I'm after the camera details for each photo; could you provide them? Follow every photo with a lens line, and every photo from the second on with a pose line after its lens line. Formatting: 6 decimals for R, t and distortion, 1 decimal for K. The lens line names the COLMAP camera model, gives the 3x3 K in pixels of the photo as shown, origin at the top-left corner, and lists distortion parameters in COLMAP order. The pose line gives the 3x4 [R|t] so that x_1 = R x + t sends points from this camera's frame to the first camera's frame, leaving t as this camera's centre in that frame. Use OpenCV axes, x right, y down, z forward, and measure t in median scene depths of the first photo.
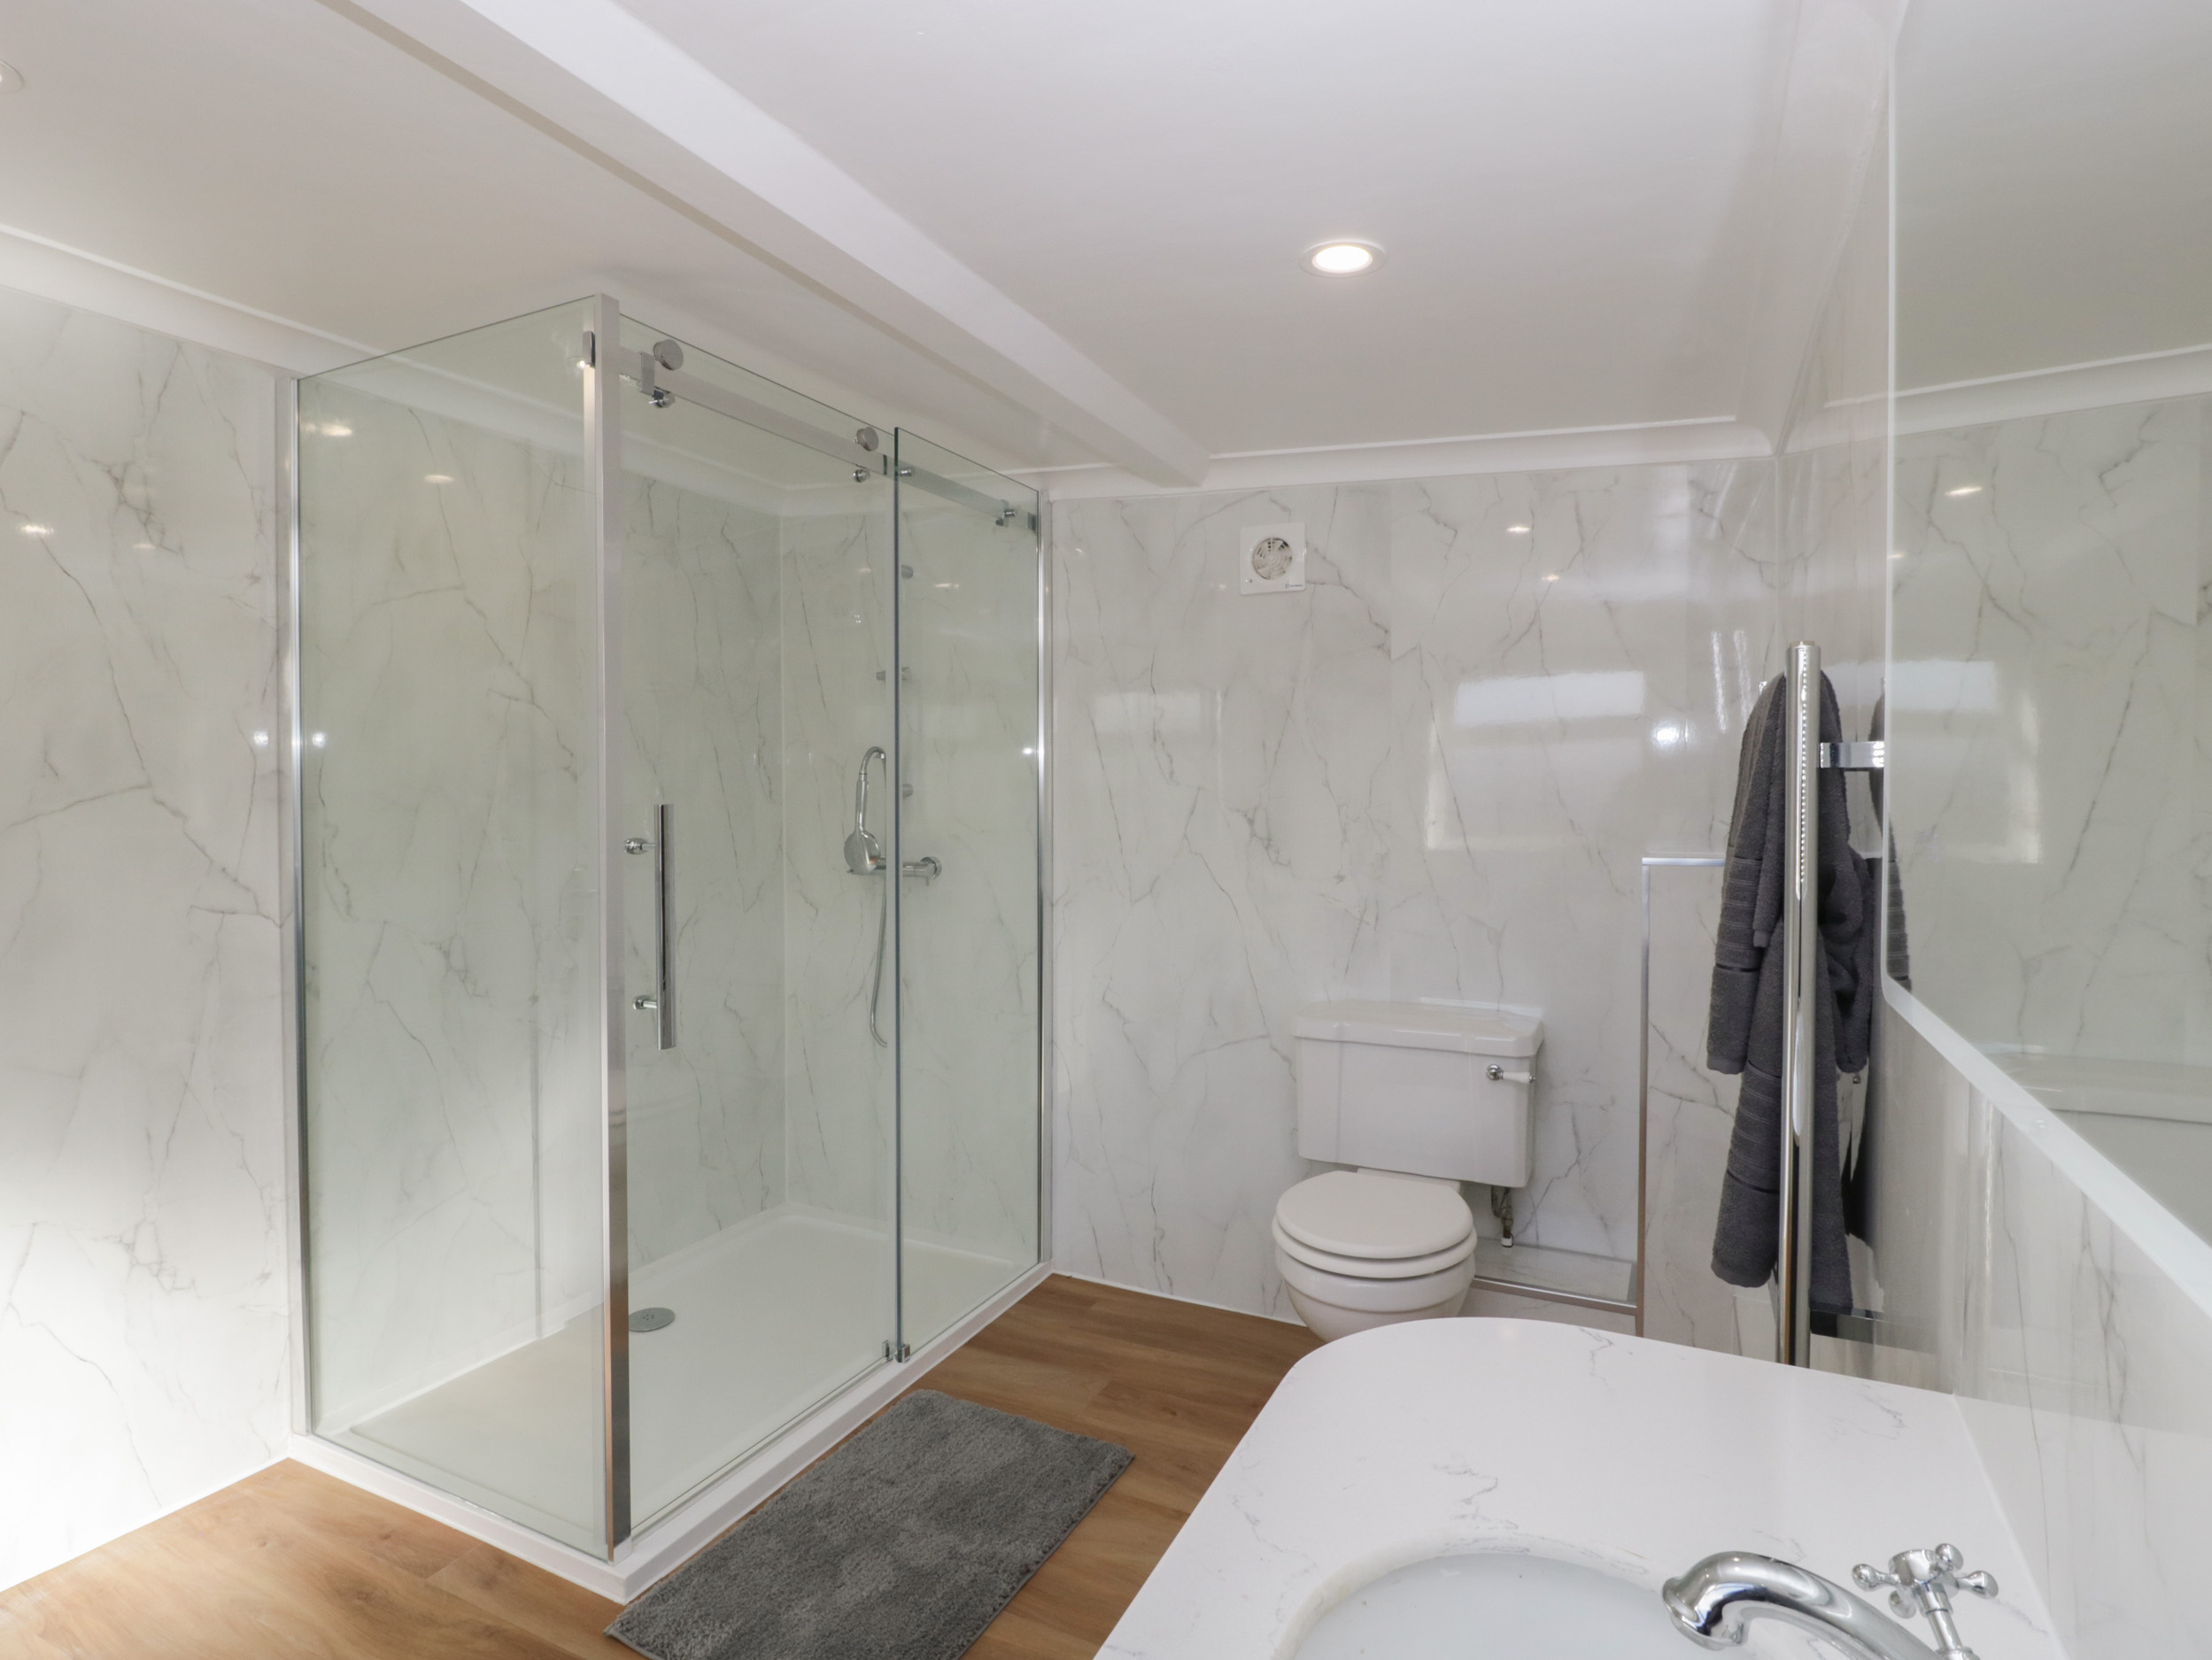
lens RADIAL K [[1169.8, 0, 1091.2], [0, 1169.8, 806.6], [0, 0, 1]] dist [0.001332, -0.014369]
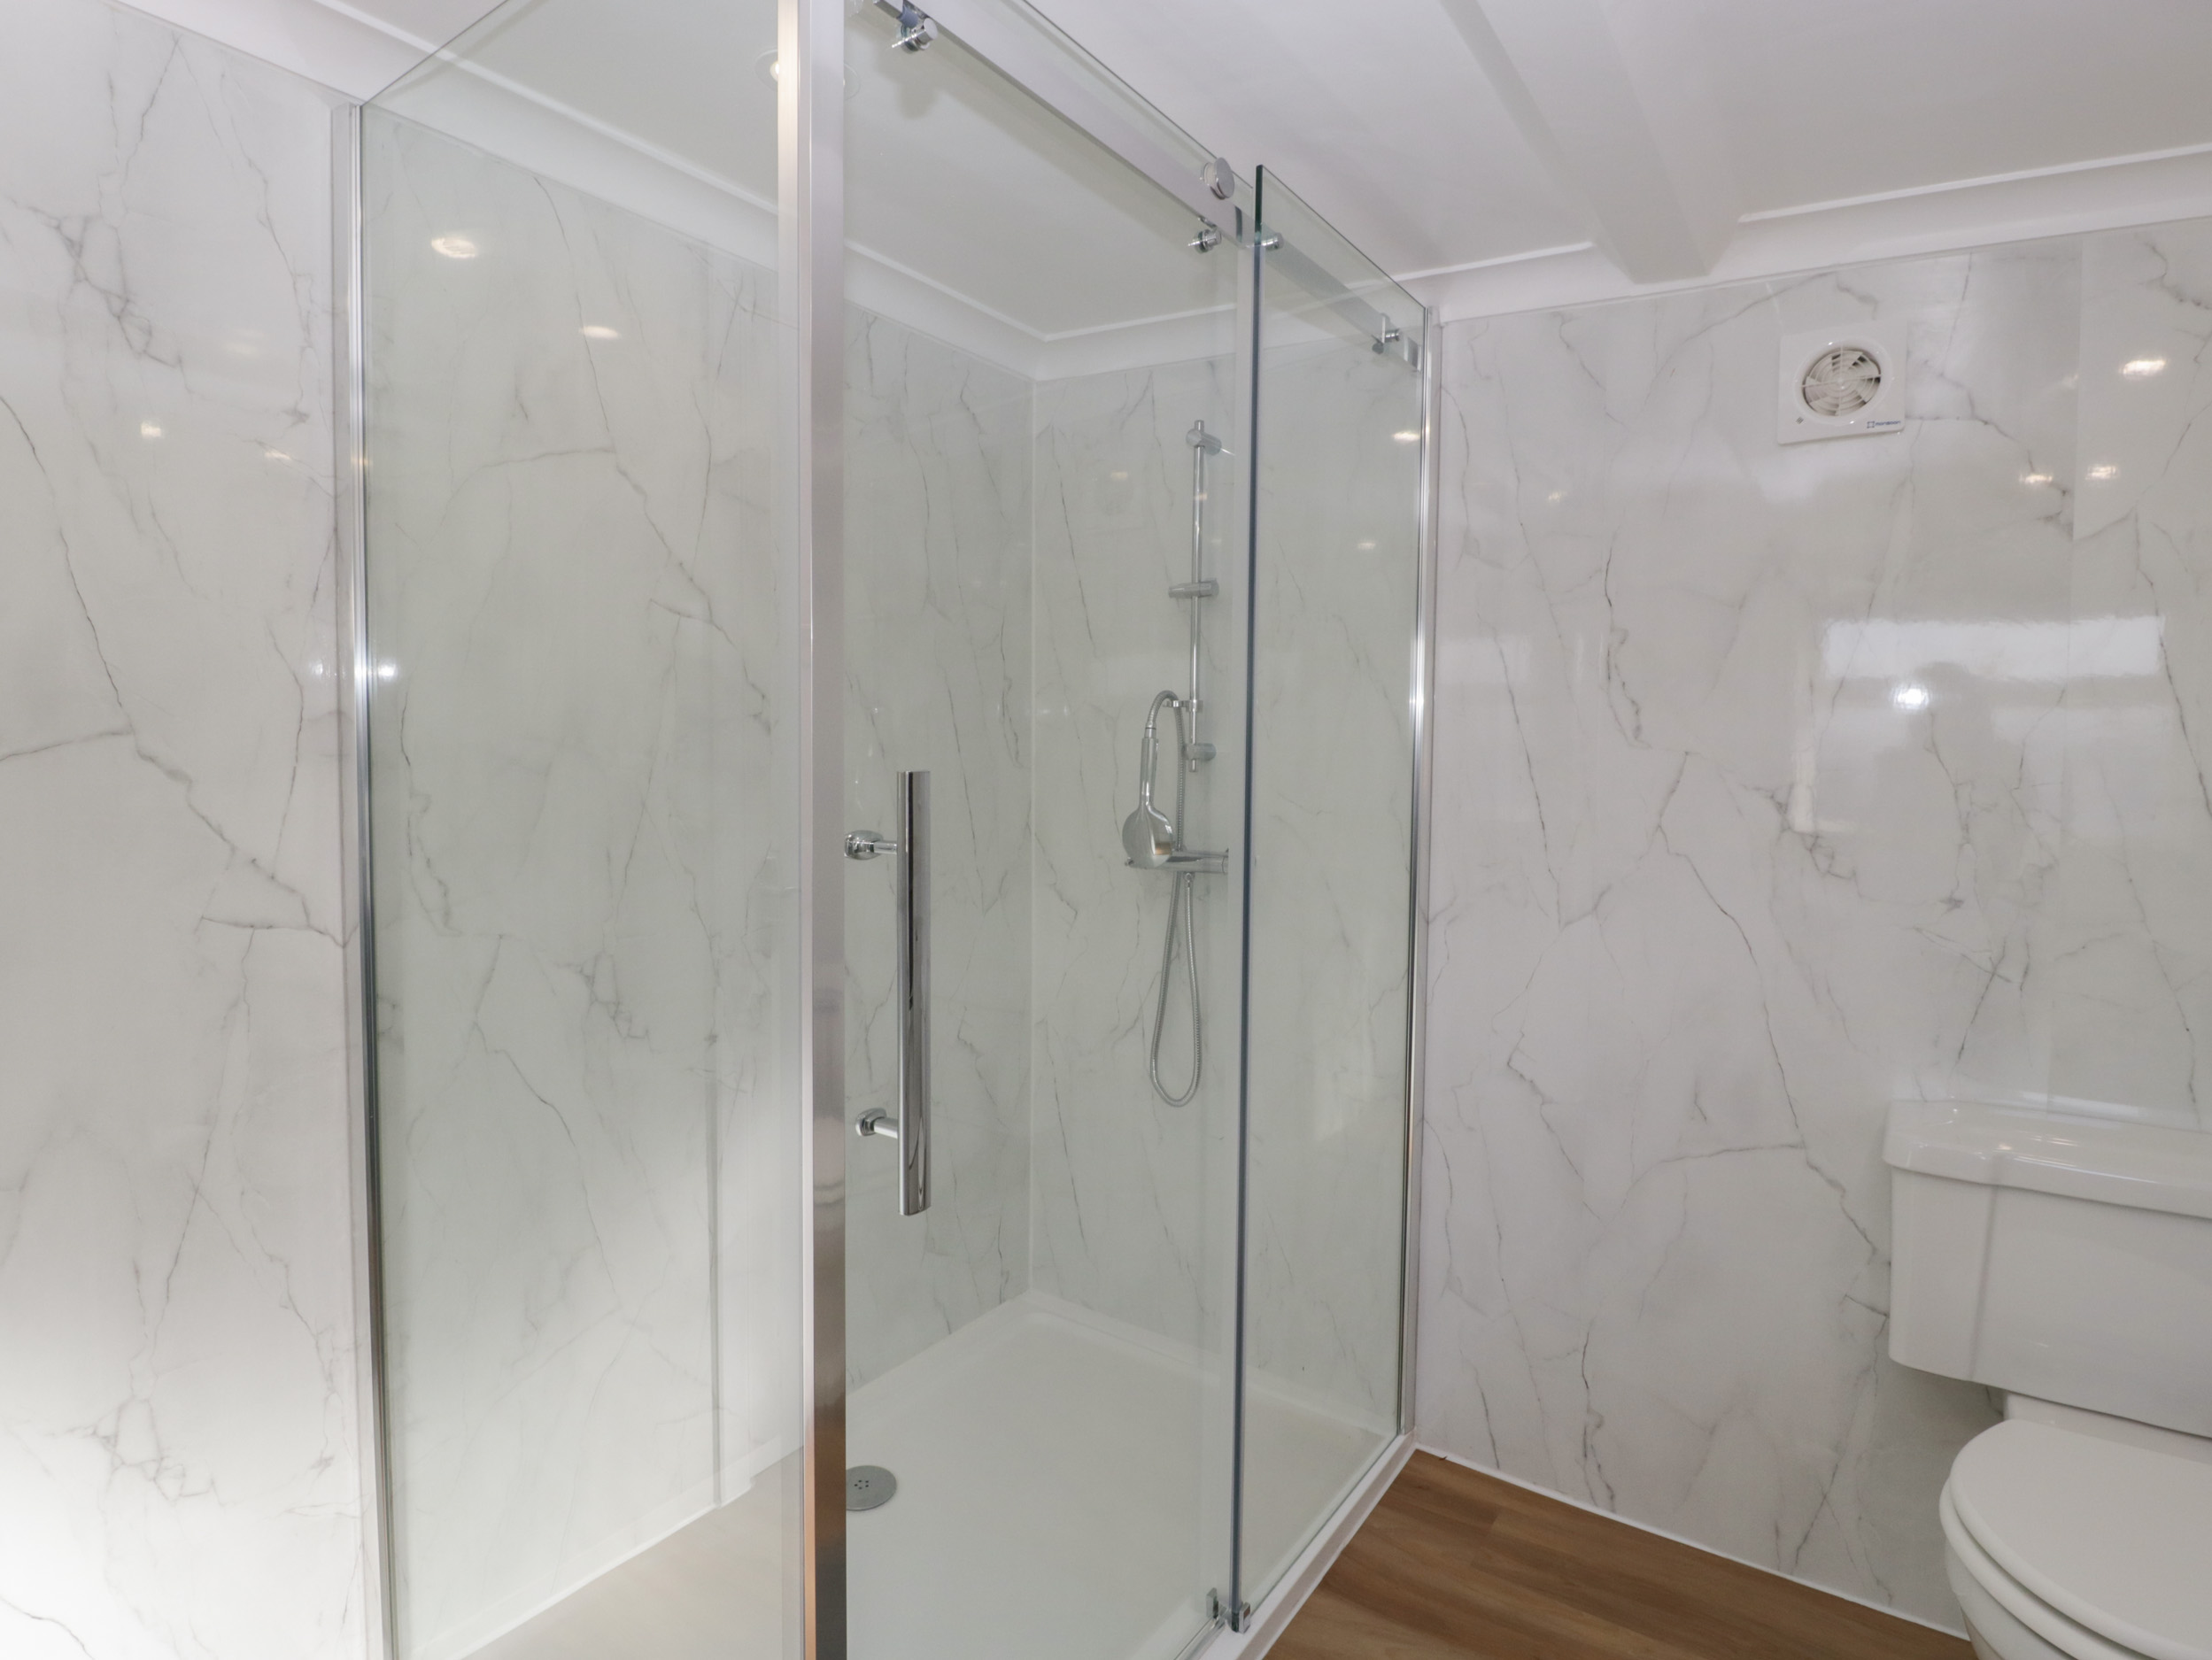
lens RADIAL K [[1169.8, 0, 1091.2], [0, 1169.8, 806.6], [0, 0, 1]] dist [0.001332, -0.014369]
pose [[0.988256, 0.017439, -0.151807, -0.142300], [-0.012851, 0.999432, 0.031149, -0.002375], [0.152264, -0.028833, 0.987919, 0.335506]]
